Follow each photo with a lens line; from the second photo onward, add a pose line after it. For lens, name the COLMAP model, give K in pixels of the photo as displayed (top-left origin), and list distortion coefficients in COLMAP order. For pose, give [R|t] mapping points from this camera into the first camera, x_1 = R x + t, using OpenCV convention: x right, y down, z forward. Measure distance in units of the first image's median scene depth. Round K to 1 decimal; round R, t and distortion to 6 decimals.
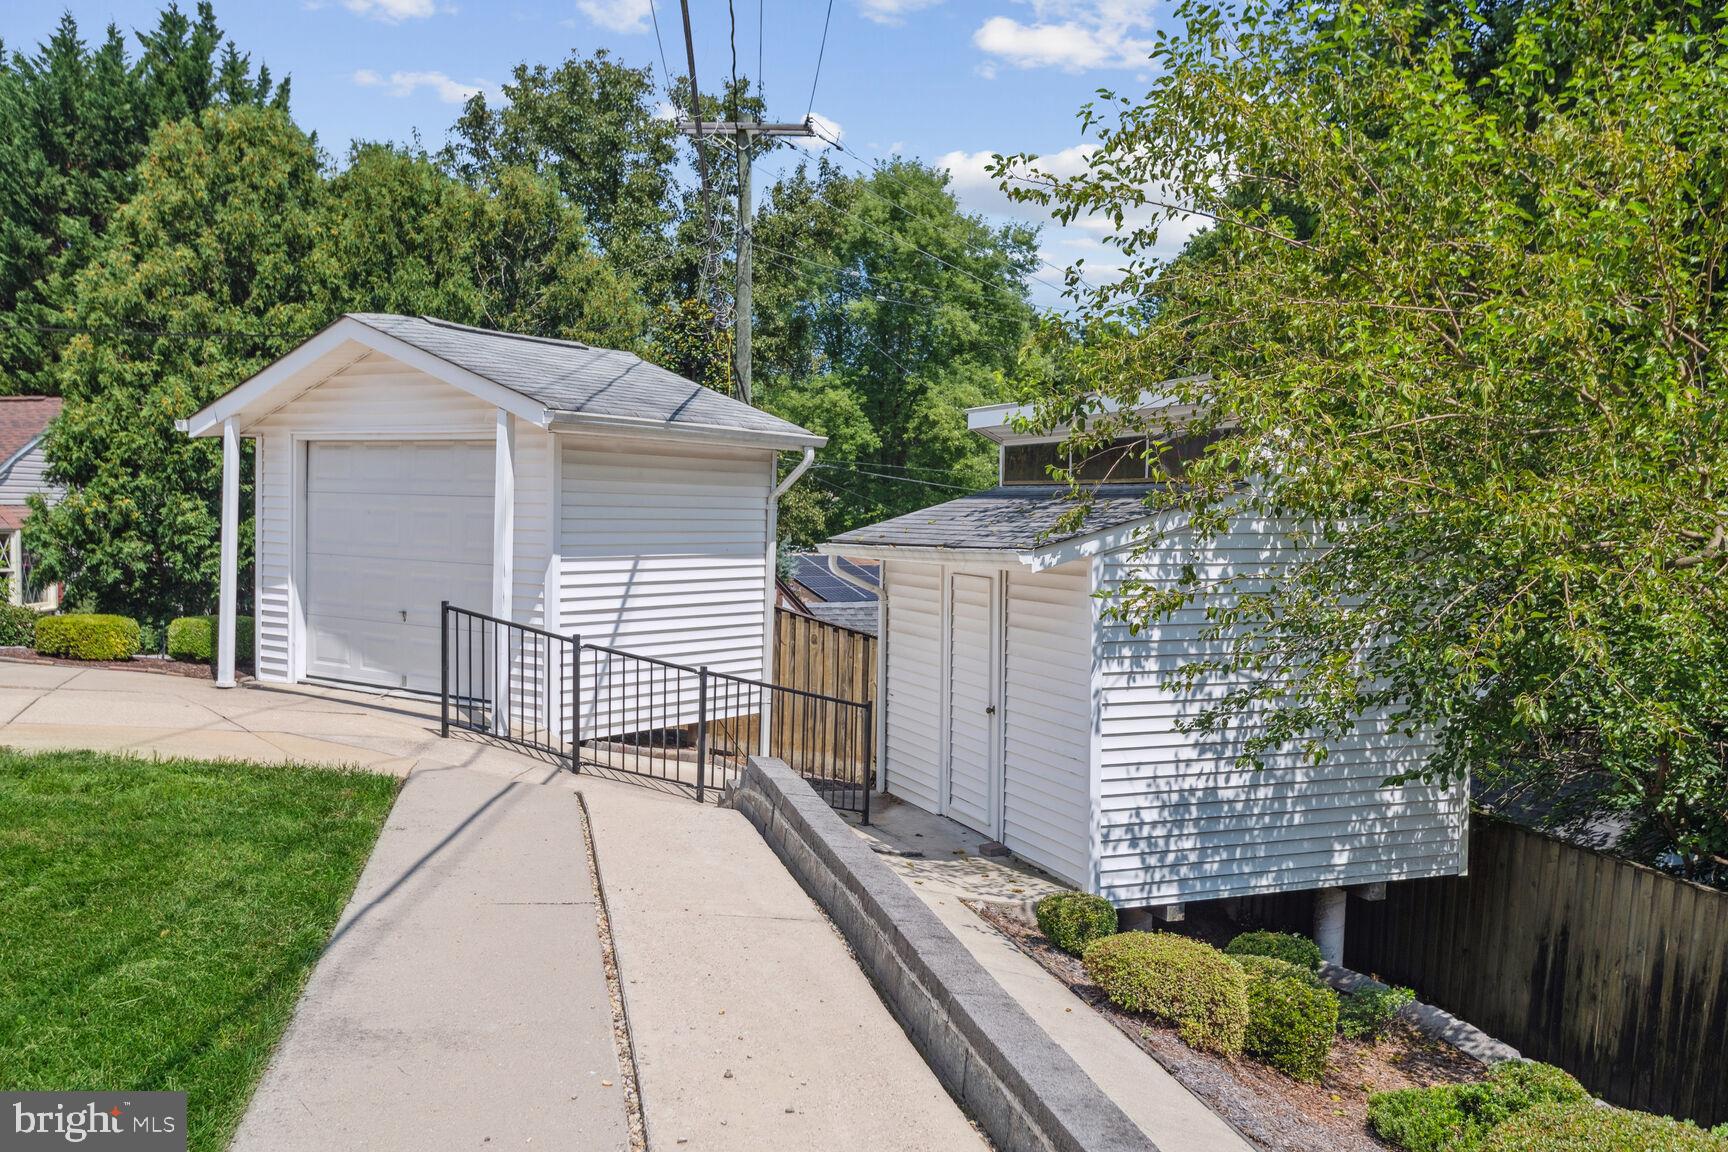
lens RADIAL K [[1510.6, 0, 866.8], [0, 1510.6, 580.3], [0, 0, 1]] dist [-0.010386, -0.009350]
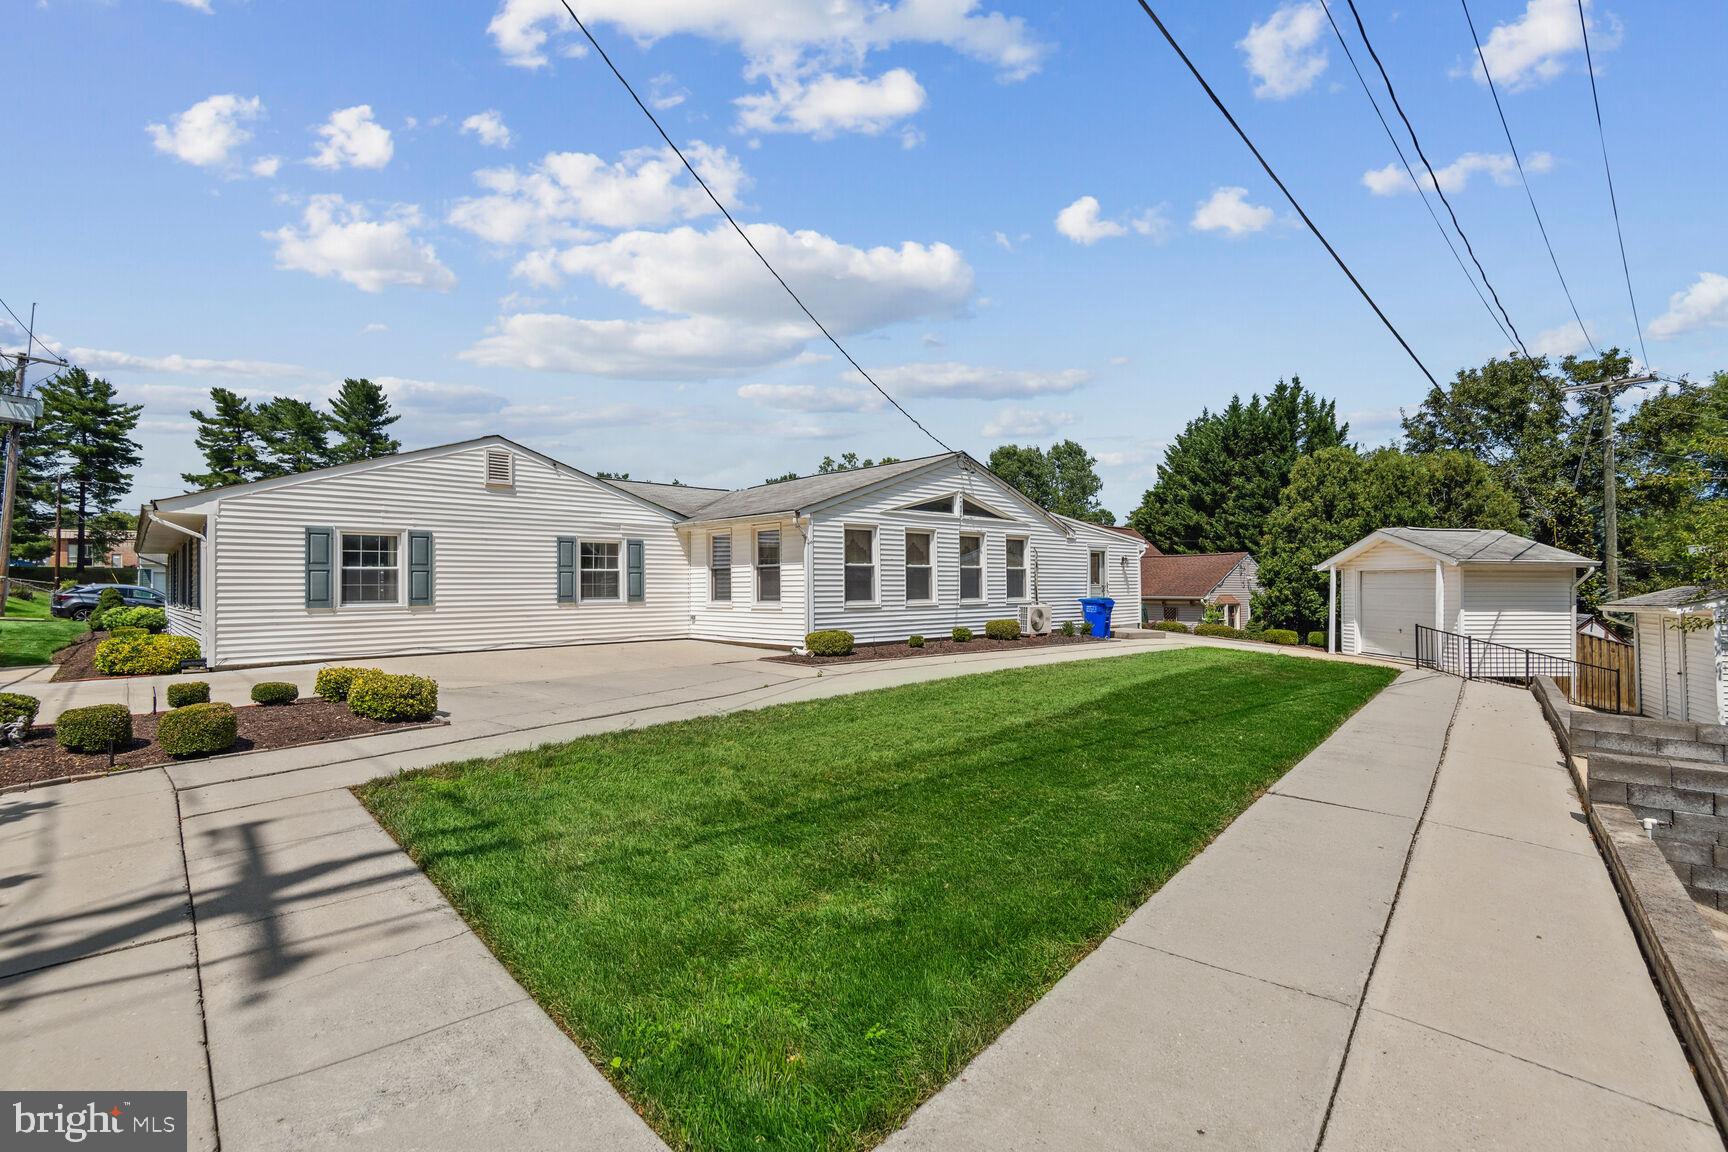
lens RADIAL K [[787.0, 0, 871.1], [0, 787.0, 580.7], [0, 0, 1]] dist [0.003473, -0.001138]
pose [[0.634700, -0.026656, -0.772299, 0.162926], [-0.022594, 0.998337, -0.053026, 0.022996], [0.772428, 0.051105, 0.633042, -0.556875]]
